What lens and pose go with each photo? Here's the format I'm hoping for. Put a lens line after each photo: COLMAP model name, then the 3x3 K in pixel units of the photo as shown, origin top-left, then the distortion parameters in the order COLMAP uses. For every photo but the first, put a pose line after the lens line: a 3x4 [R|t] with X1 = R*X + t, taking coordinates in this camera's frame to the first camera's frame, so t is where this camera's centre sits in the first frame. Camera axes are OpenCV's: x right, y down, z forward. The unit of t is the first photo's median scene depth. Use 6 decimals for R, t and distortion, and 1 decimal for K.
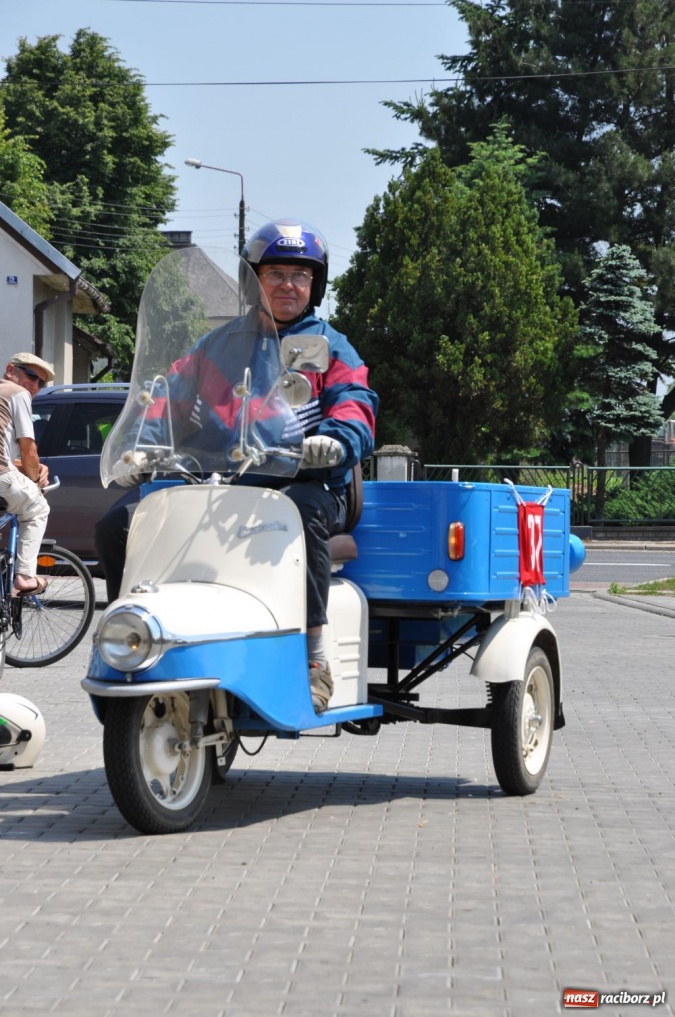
lens RADIAL K [[3441.3, 0, 337.5], [0, 3441.3, 508.5], [0, 0, 1]] dist [0.619731, 0.019151]
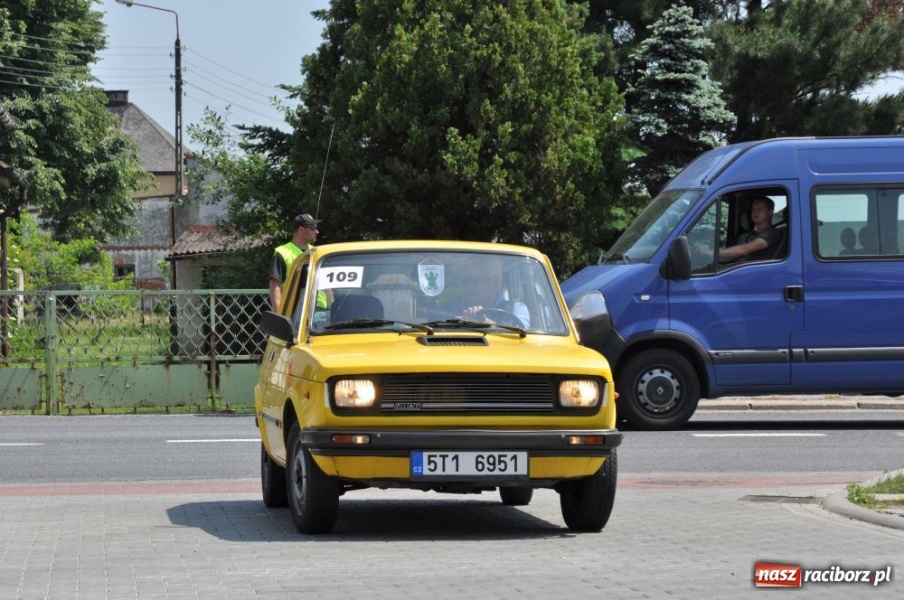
lens RADIAL K [[3059.0, 0, 451.3], [0, 3059.0, 317.7], [0, 0, 1]] dist [0.619731, 0.019151]
pose [[0.998022, -0.021734, 0.058981, -0.009393], [0.022525, 0.999664, -0.012788, -0.000379], [-0.058683, 0.014091, 0.998177, 0.328935]]
